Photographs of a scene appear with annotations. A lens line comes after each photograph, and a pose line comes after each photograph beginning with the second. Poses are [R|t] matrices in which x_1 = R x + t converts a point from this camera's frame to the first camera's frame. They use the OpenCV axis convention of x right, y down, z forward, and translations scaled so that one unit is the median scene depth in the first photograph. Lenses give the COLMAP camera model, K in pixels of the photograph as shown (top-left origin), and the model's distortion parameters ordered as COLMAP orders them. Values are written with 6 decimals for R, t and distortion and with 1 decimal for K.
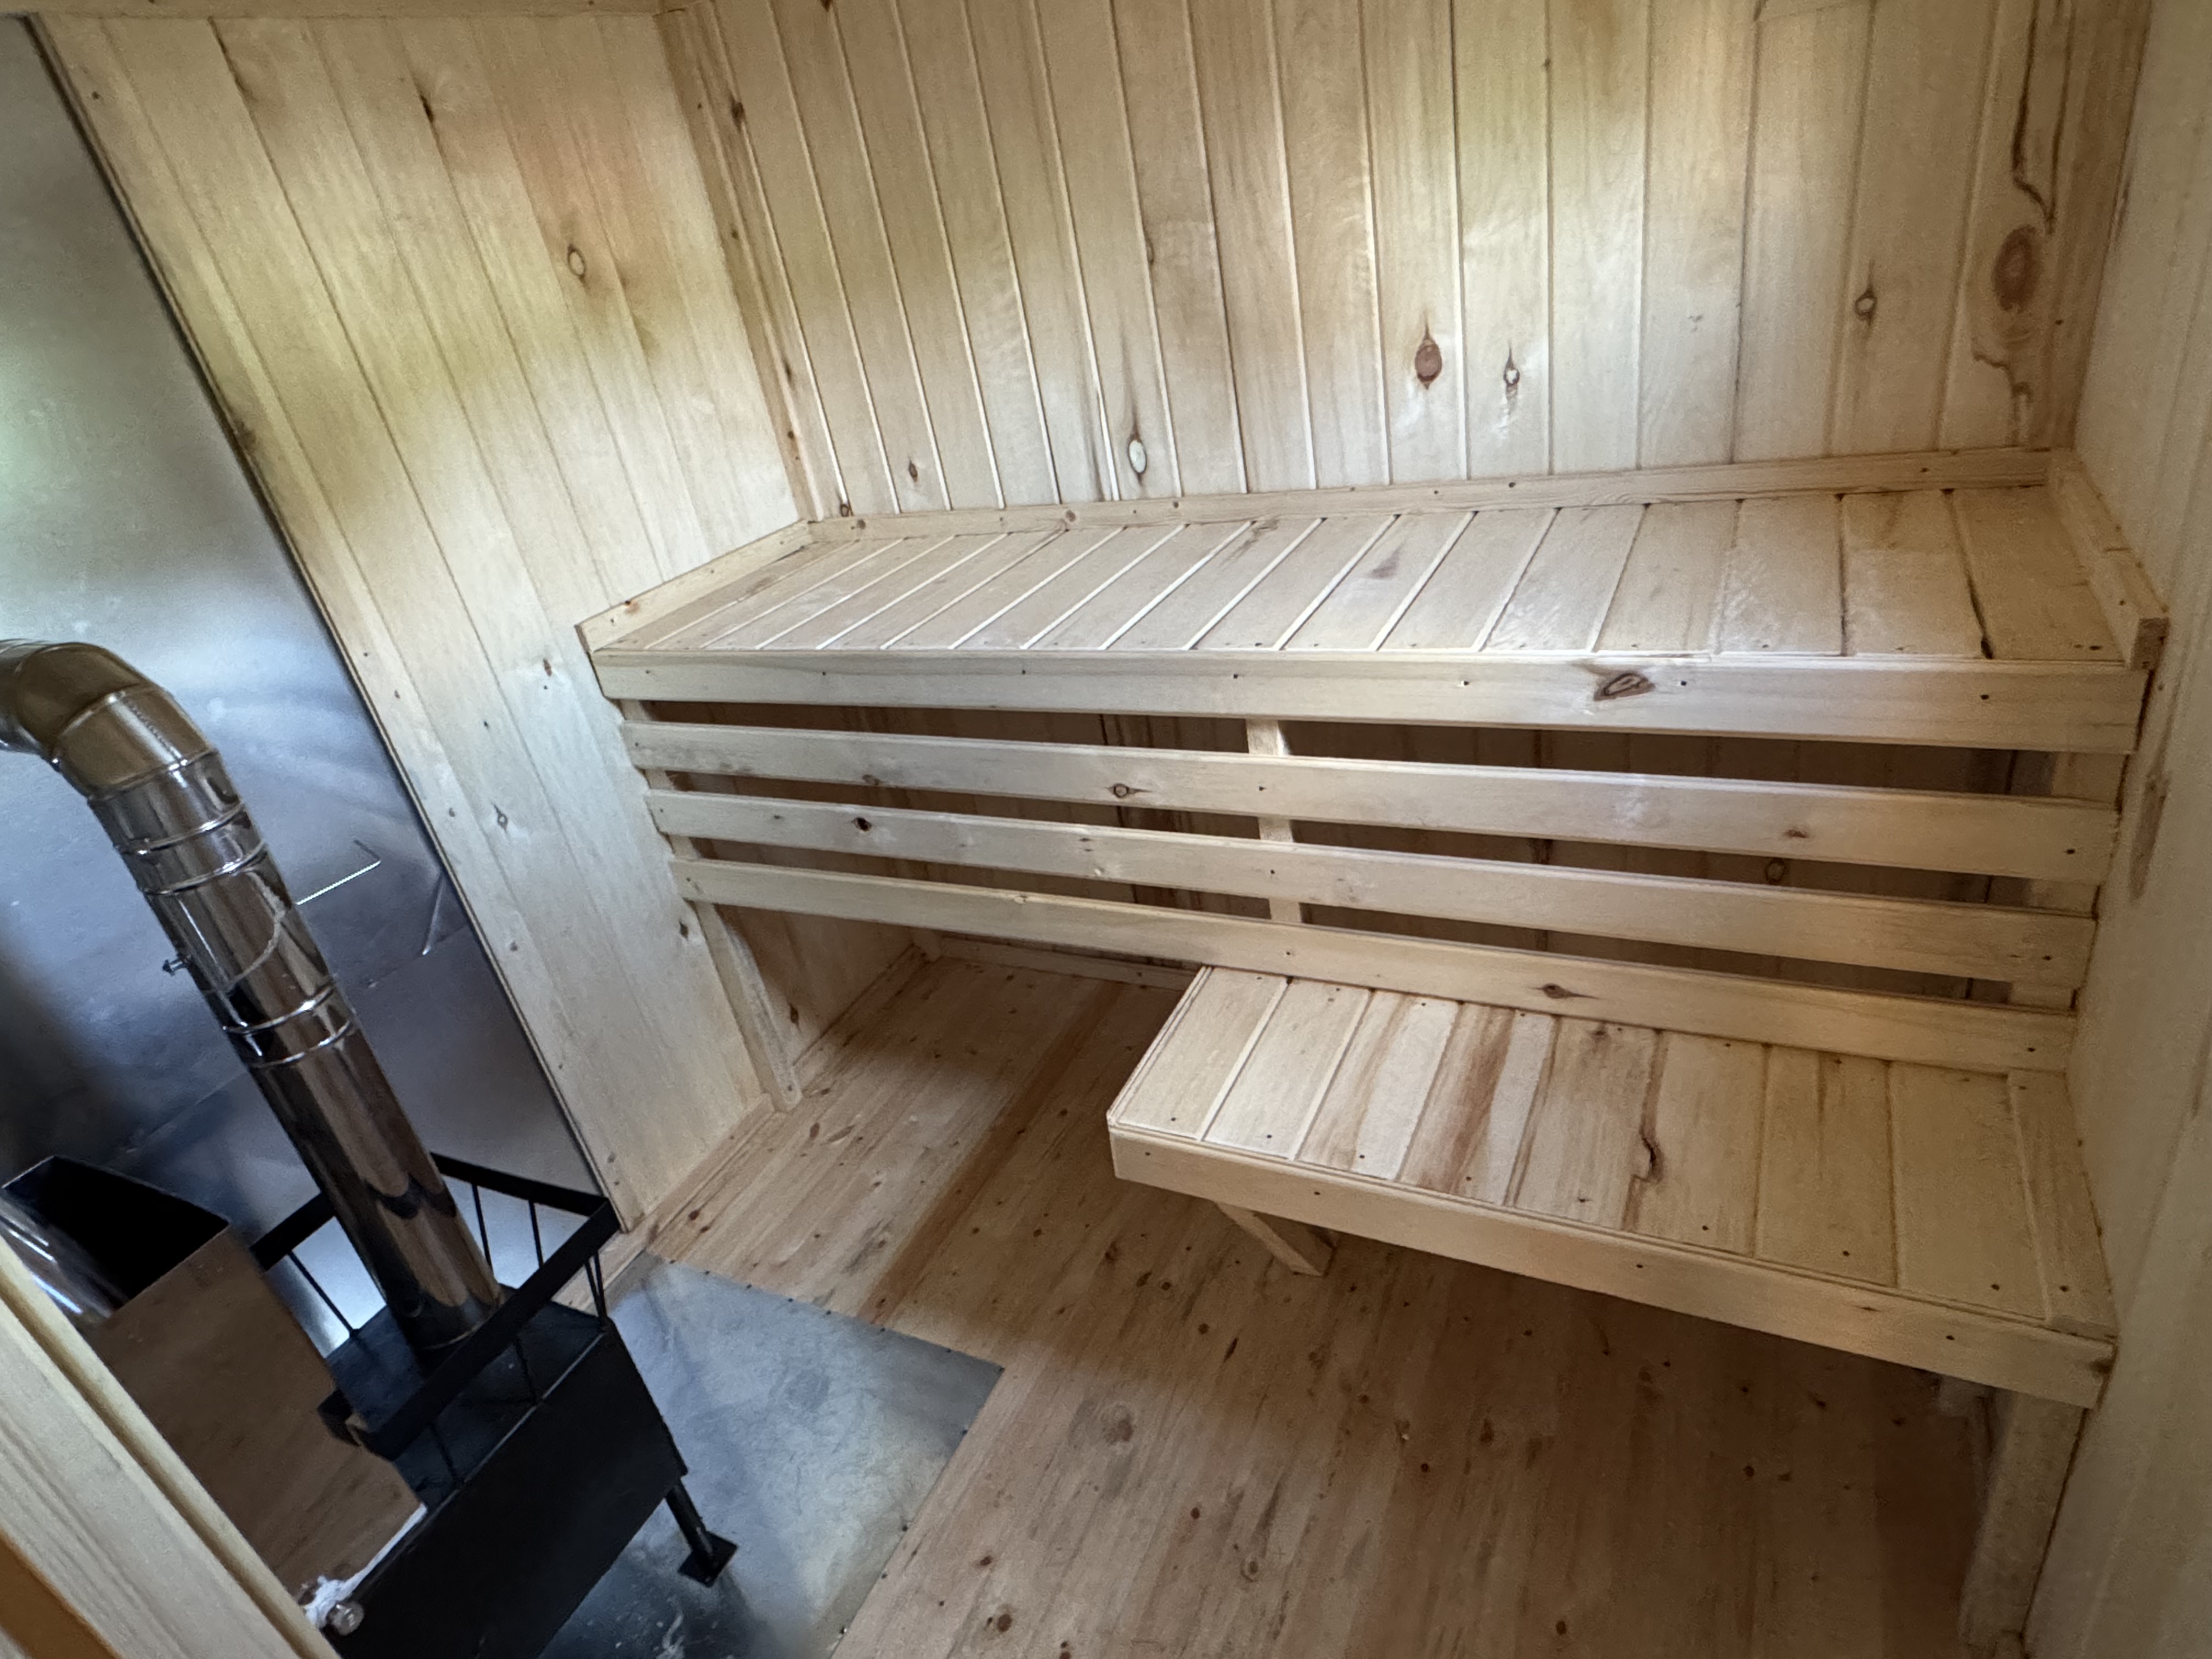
lens RADIAL K [[1235.2, 0, 1094.4], [0, 1235.2, 819.8], [0, 0, 1]] dist [0.001664, -0.001805]
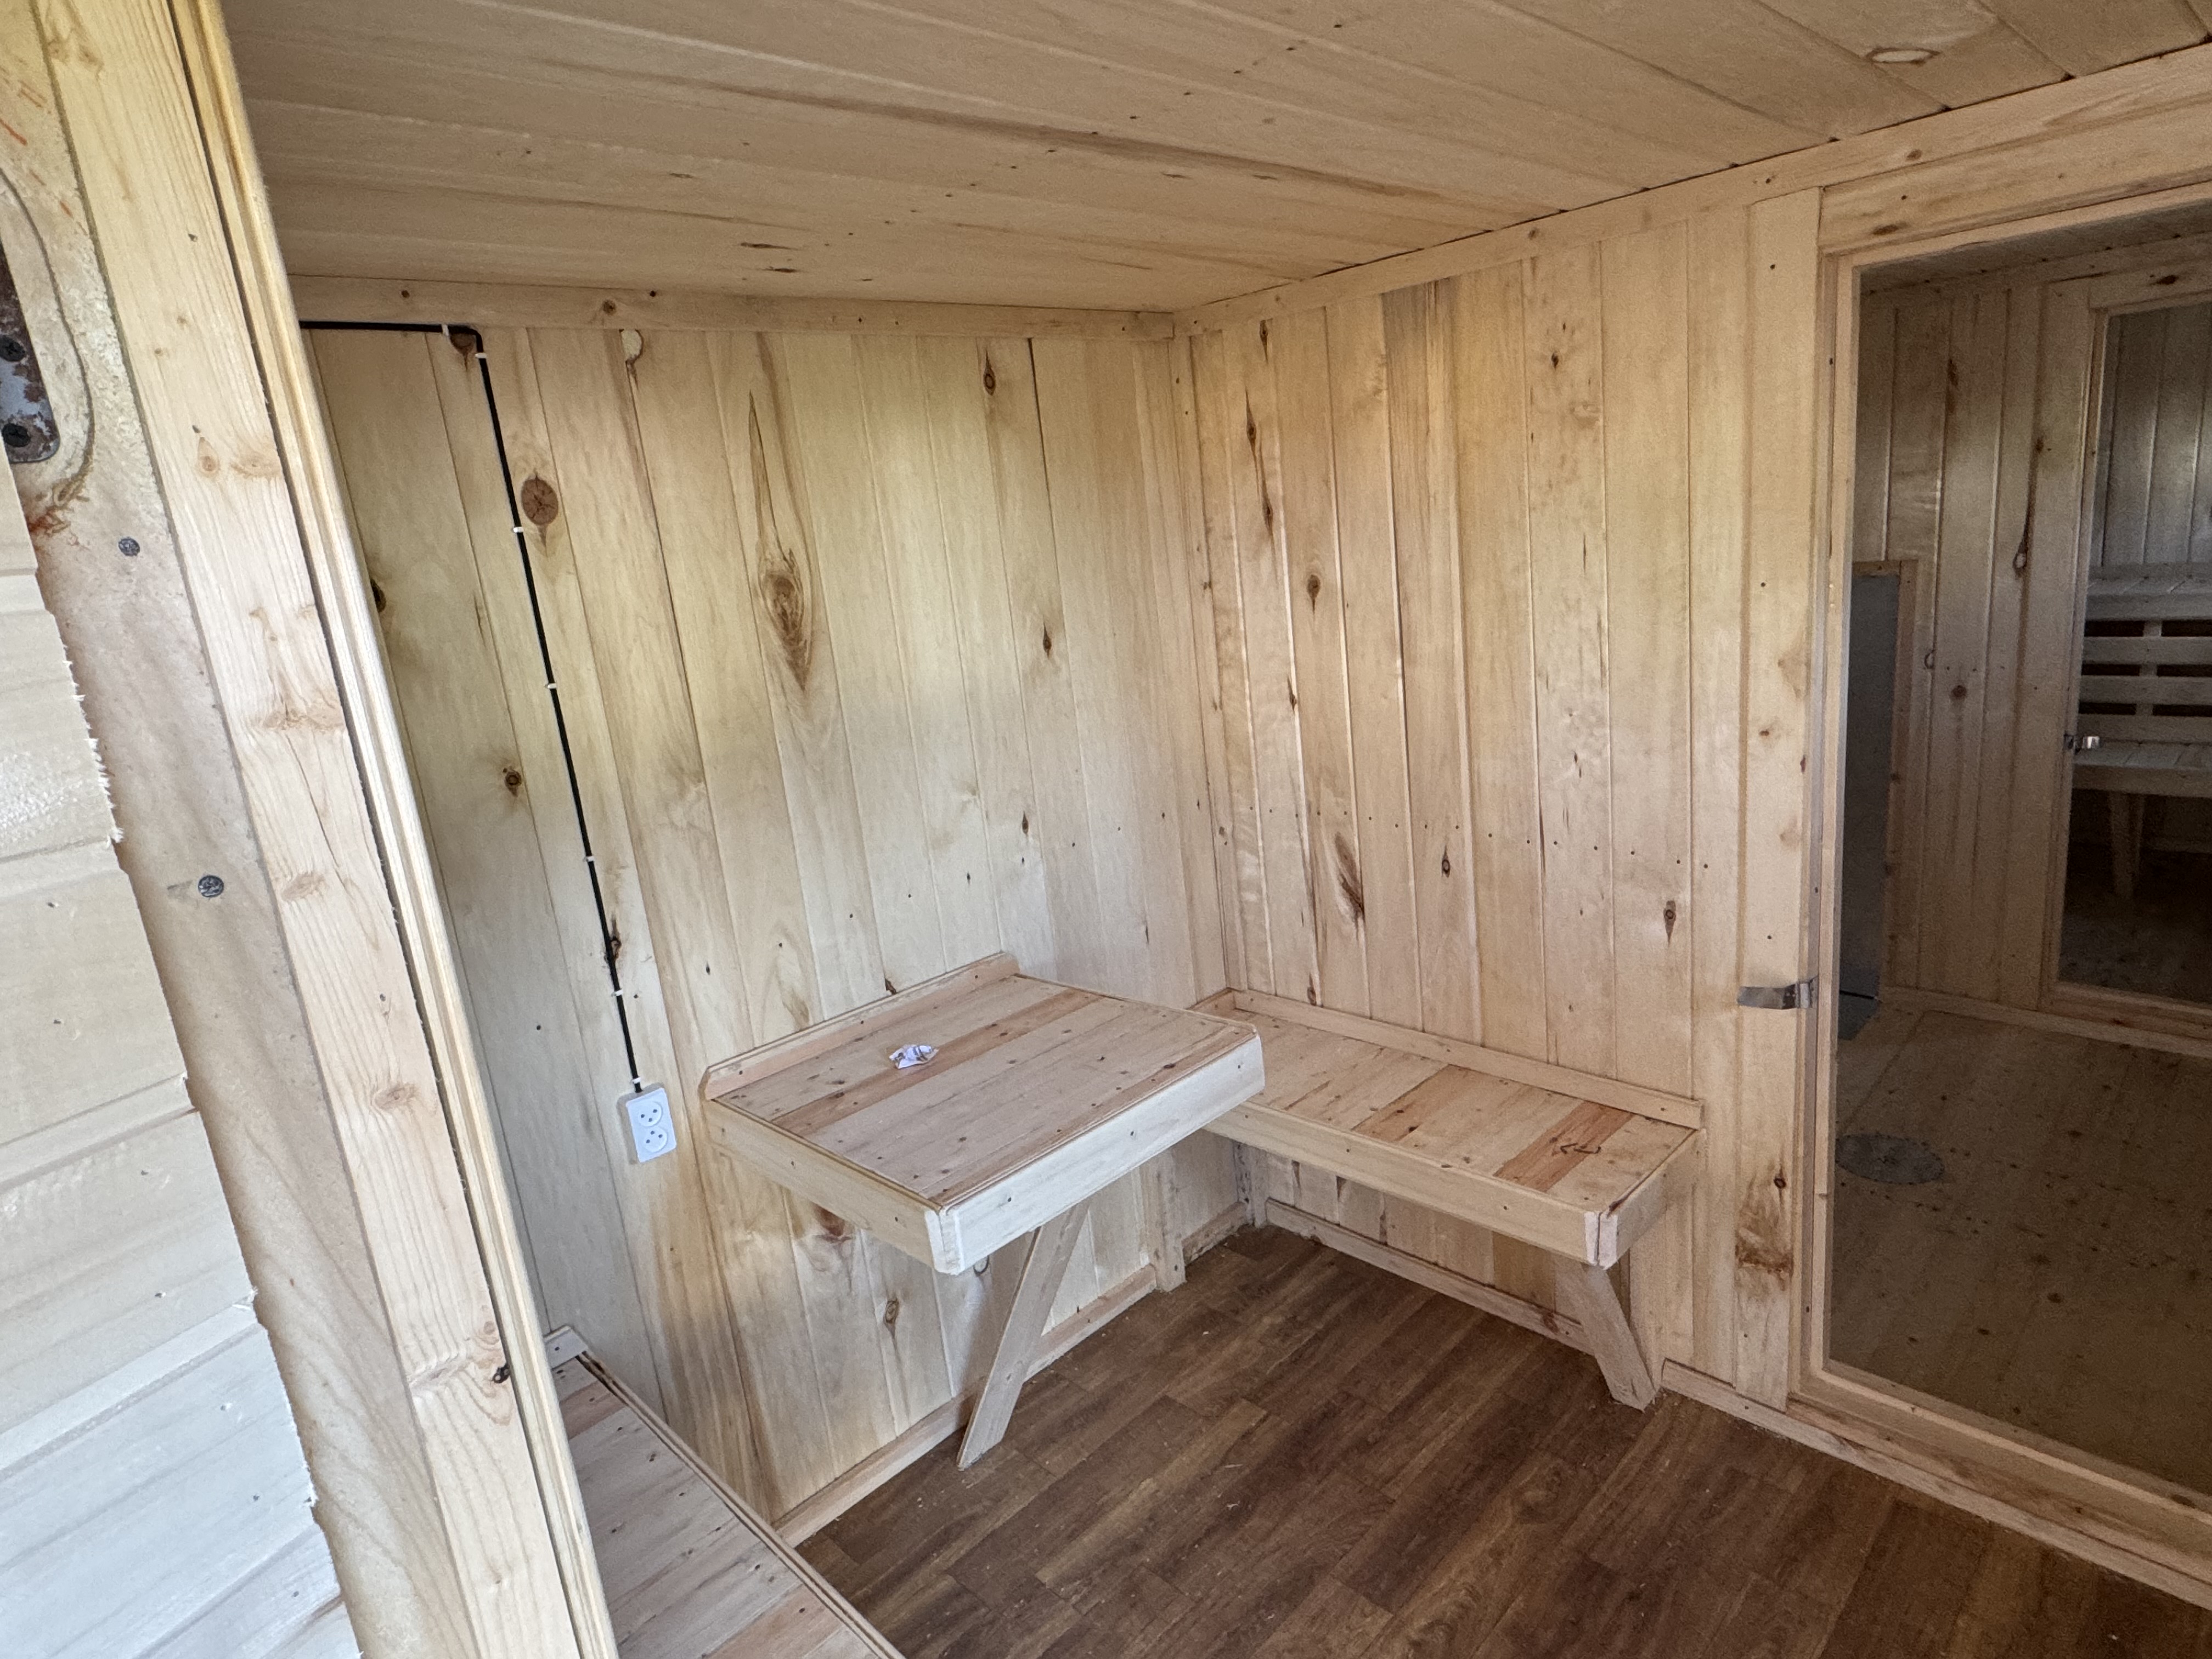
lens RADIAL K [[1235.2, 0, 1094.4], [0, 1235.2, 819.8], [0, 0, 1]] dist [0.001664, -0.001805]
pose [[0.943984, 0.152207, -0.292793, -1.072767], [-0.208625, 0.962725, -0.172153, 1.158093], [0.255676, 0.223594, 0.940551, -1.795256]]
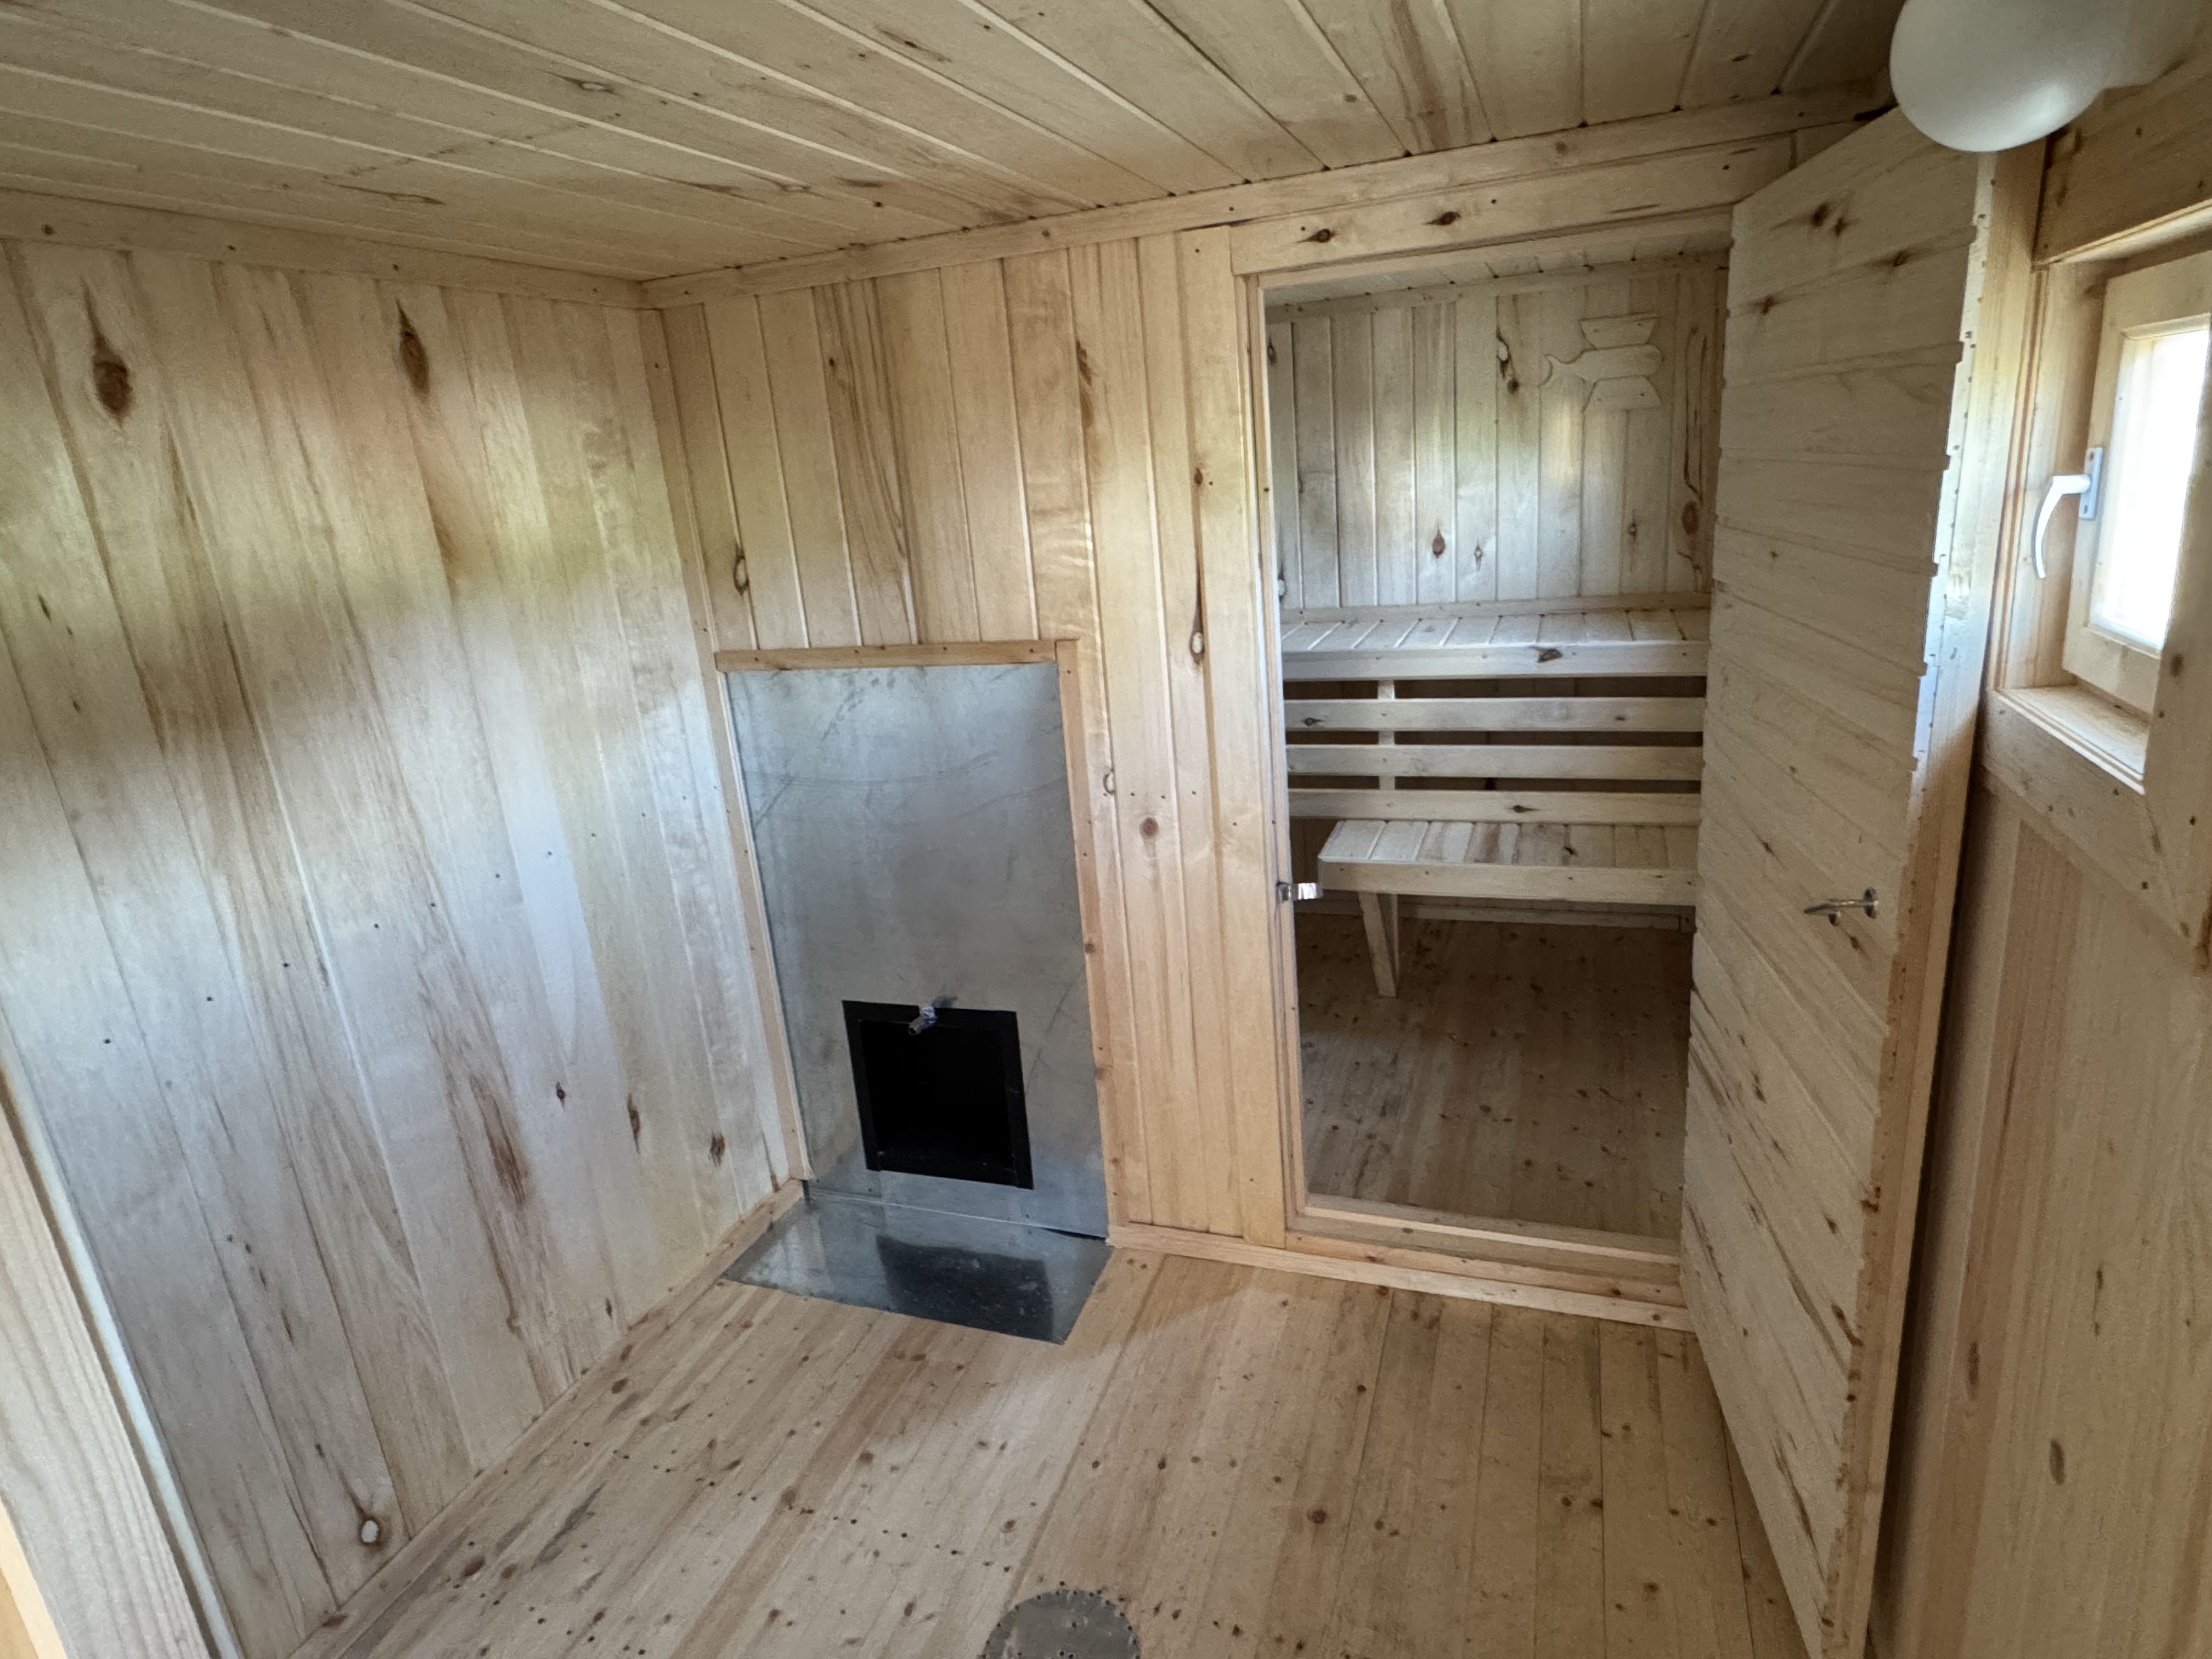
lens RADIAL K [[1235.2, 0, 1094.4], [0, 1235.2, 819.8], [0, 0, 1]] dist [0.001664, -0.001805]
pose [[0.989998, 0.059456, 0.127940, -0.604977], [-0.030324, 0.975341, -0.218610, 0.616145], [-0.137783, 0.212544, 0.967389, -0.933525]]
